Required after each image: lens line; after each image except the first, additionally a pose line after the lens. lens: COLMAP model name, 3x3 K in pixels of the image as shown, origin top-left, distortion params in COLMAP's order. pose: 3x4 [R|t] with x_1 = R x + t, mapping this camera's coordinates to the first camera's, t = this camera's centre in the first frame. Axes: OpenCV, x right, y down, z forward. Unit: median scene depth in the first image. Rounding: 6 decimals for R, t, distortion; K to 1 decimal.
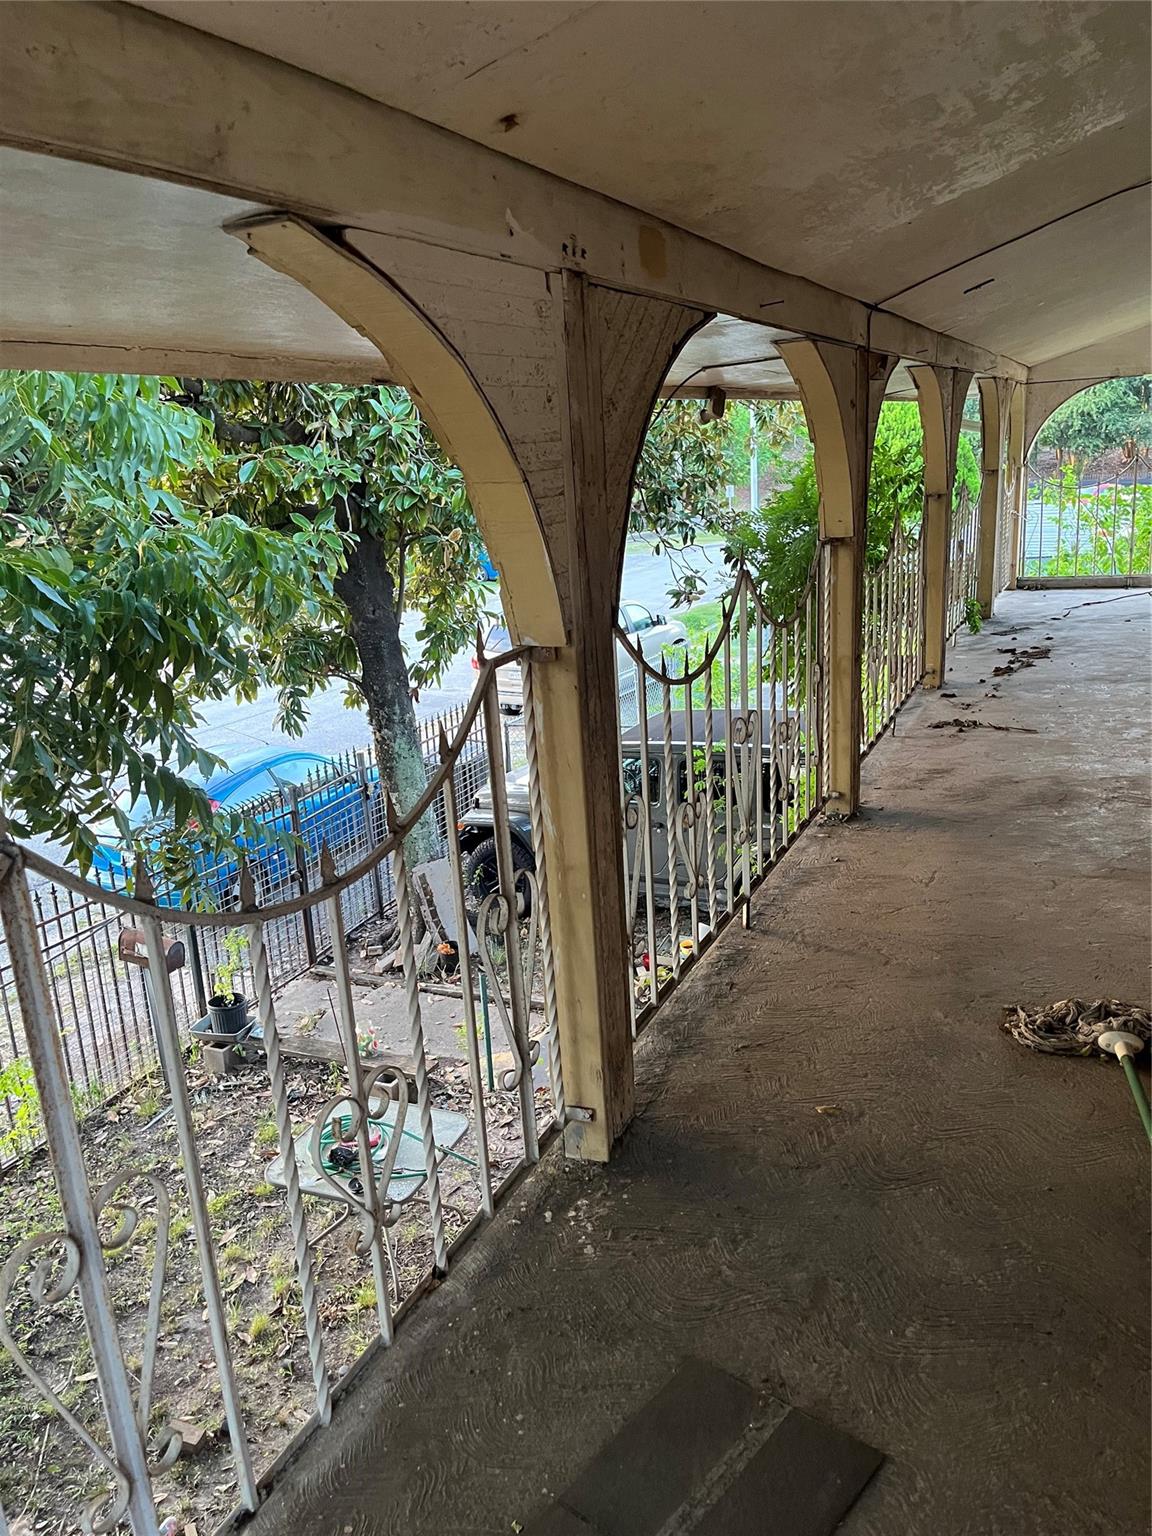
lens RADIAL K [[1199.0, 0, 572.7], [0, 1199.0, 778.6], [0, 0, 1]] dist [0.057980, -0.068707]
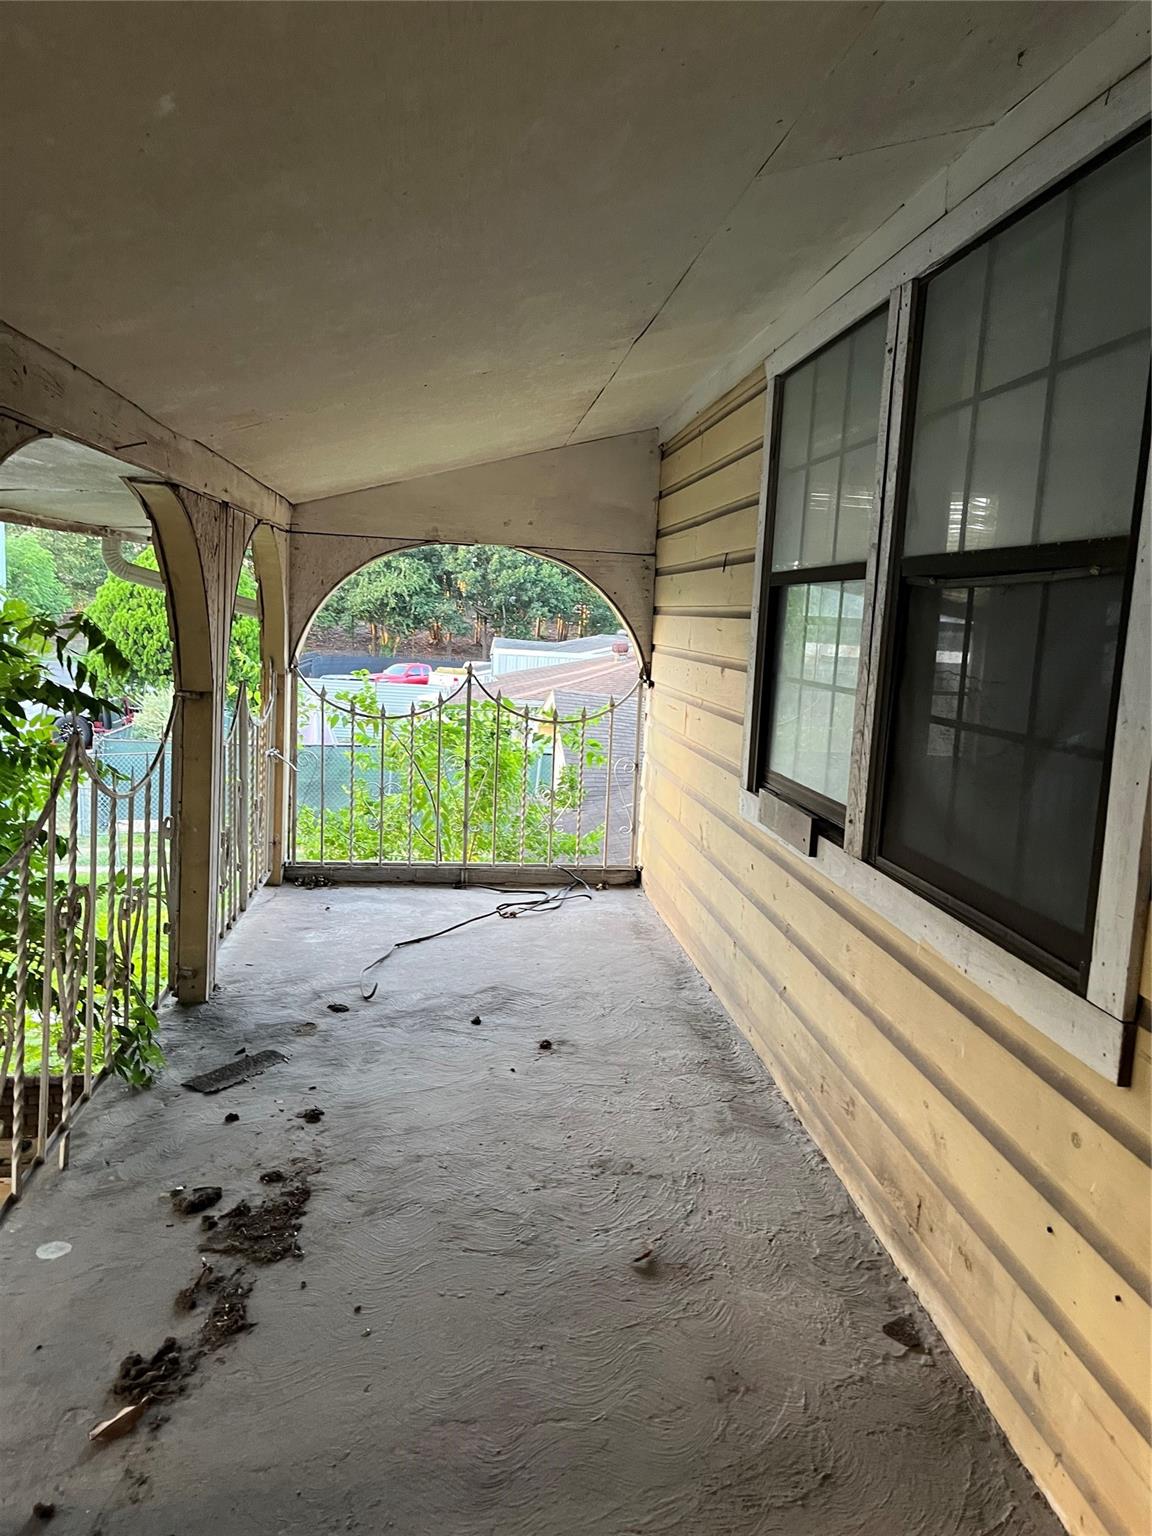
lens RADIAL K [[1199.0, 0, 578.8], [0, 1199.0, 768.7], [0, 0, 1]] dist [0.057980, -0.068707]
pose [[0.855101, 0.030357, 0.517572, 0.194362], [0.039471, 0.991575, -0.123370, -0.136046], [-0.516957, 0.125923, 0.846699, 0.449129]]
